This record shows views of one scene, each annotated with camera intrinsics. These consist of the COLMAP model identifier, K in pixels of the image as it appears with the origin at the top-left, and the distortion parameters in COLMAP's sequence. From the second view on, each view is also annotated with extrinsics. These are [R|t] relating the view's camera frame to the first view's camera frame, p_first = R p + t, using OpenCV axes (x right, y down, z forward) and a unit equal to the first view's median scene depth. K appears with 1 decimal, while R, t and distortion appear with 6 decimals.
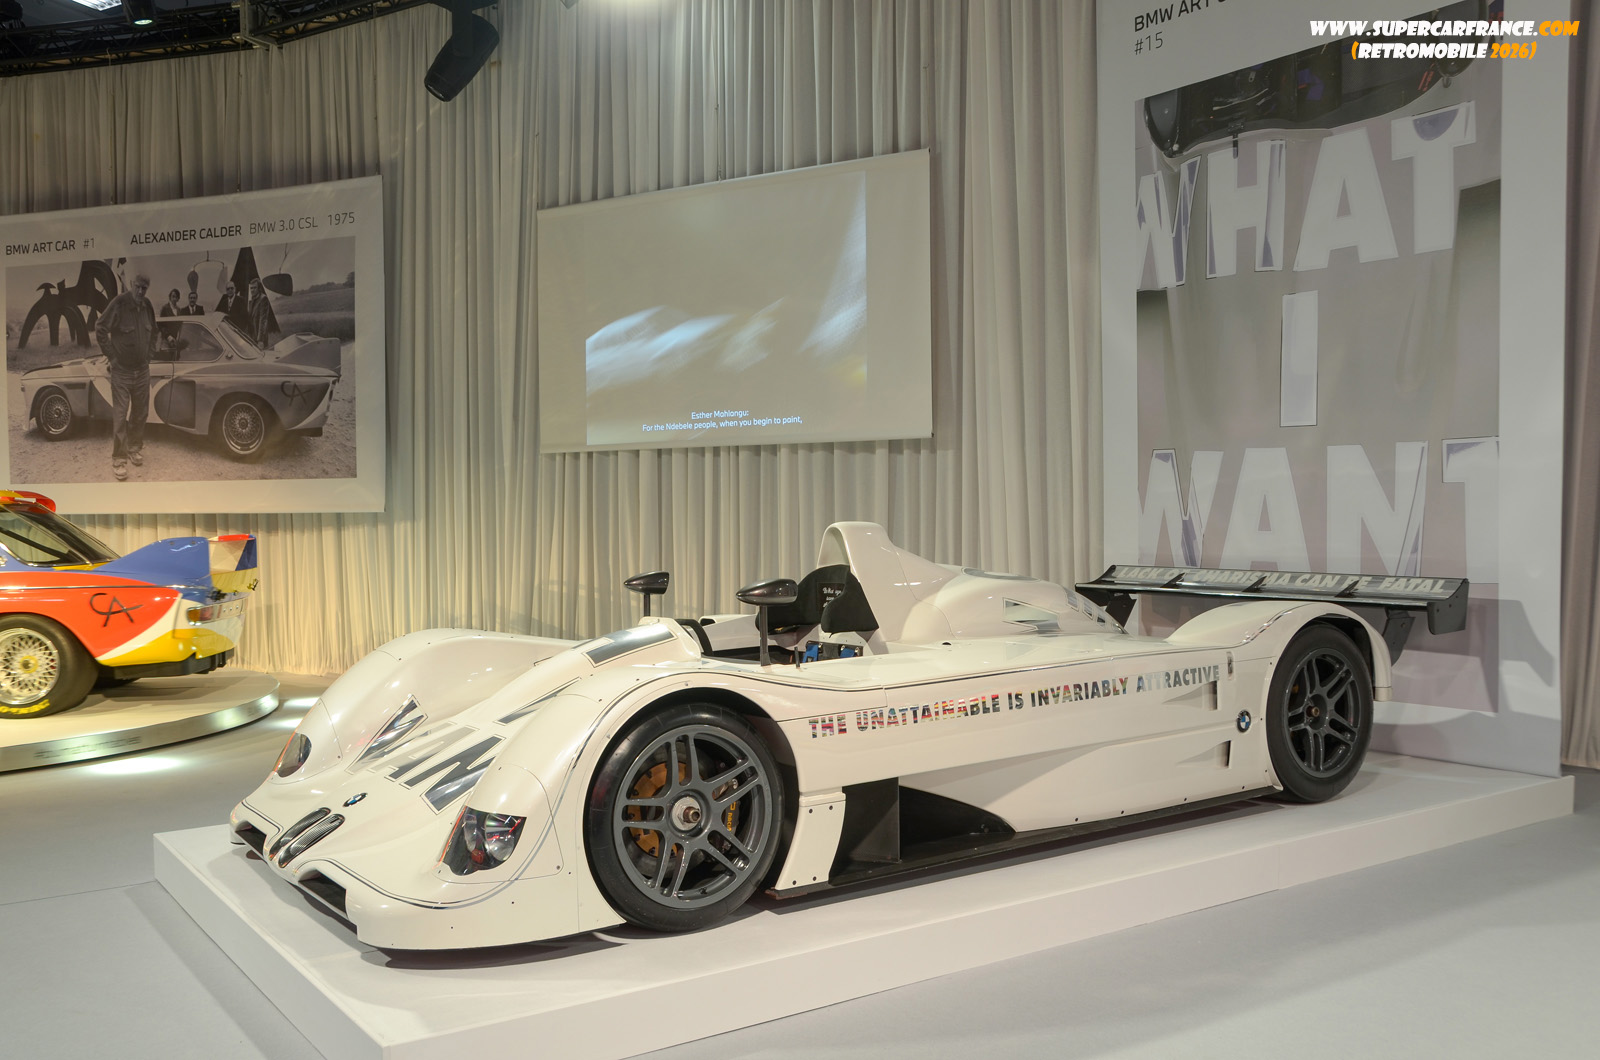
lens RADIAL K [[1451.1, 0, 796.4], [0, 1451.1, 529.4], [0, 0, 1]] dist [0.023064, 0.000000]
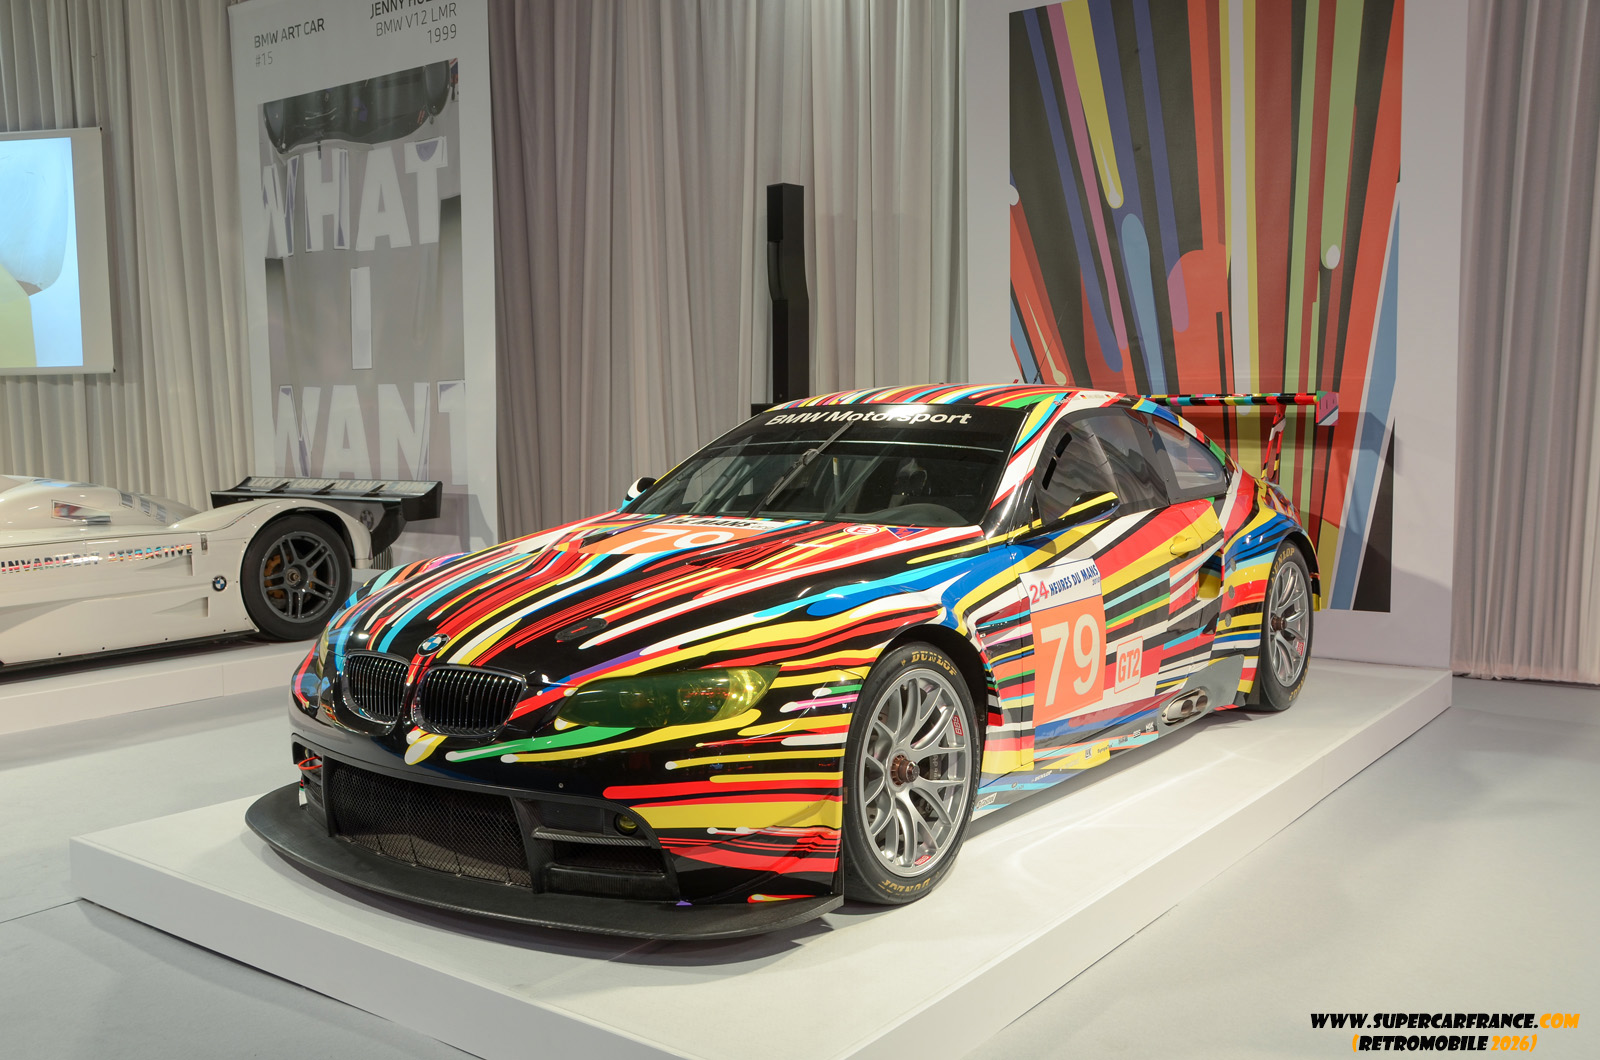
lens RADIAL K [[1451.1, 0, 802.7], [0, 1451.1, 529.4], [0, 0, 1]] dist [0.023064, 0.000000]
pose [[0.952951, -0.023714, 0.302195, 0.329510], [0.007653, 0.998500, 0.054219, 0.006068], [-0.303027, -0.049355, 0.951703, -0.395970]]
